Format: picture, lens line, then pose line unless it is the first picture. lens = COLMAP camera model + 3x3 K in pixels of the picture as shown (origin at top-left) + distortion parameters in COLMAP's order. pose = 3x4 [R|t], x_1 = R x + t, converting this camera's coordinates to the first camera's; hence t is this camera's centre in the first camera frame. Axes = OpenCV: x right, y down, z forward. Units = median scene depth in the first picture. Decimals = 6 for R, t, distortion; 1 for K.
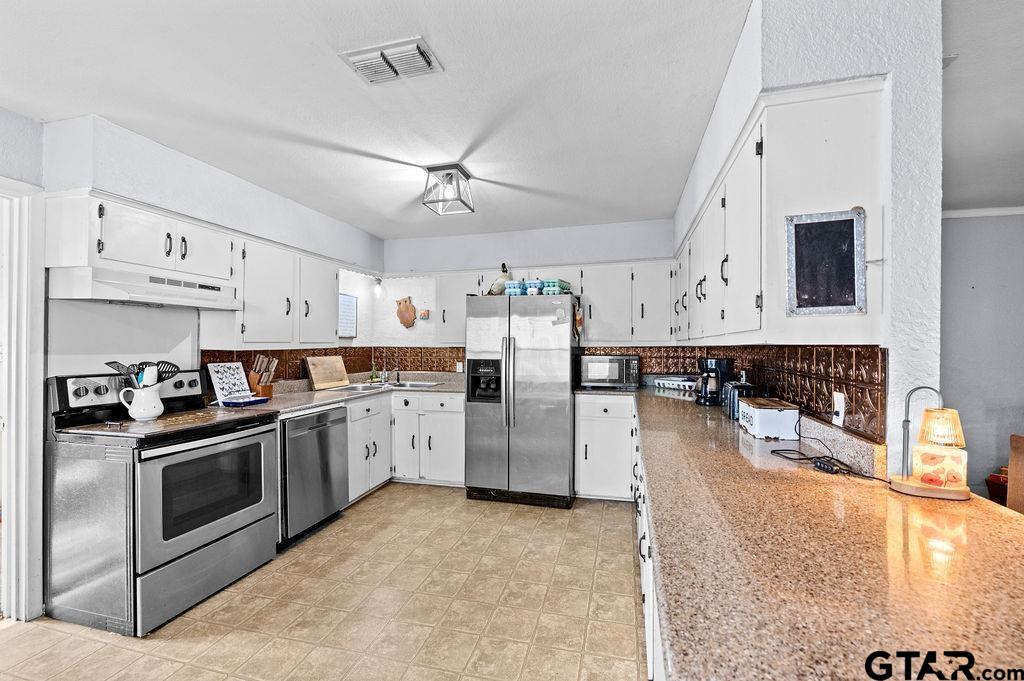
lens RADIAL K [[420.6, 0, 515.9], [0, 420.6, 345.9], [0, 0, 1]] dist [-0.008203, -0.001147]
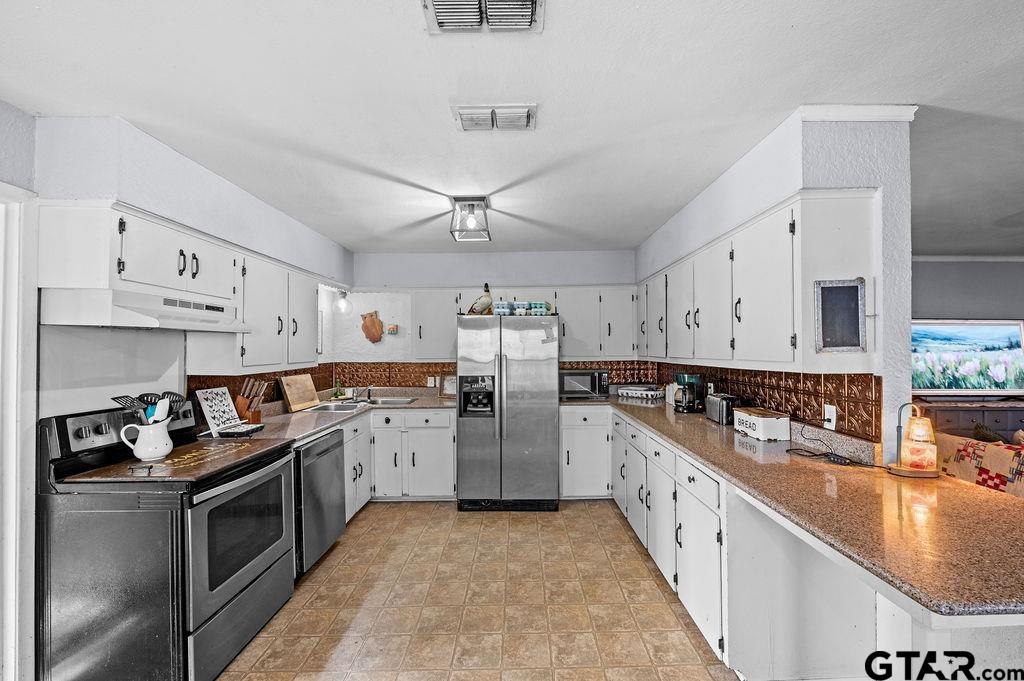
lens RADIAL K [[420.6, 0, 503.1], [0, 420.6, 344.8], [0, 0, 1]] dist [-0.008203, -0.001147]
pose [[0.968805, -0.005753, 0.247759, -0.389487], [0.007727, 0.999946, -0.006992, -0.054621], [-0.247705, 0.008689, 0.968797, -0.043758]]
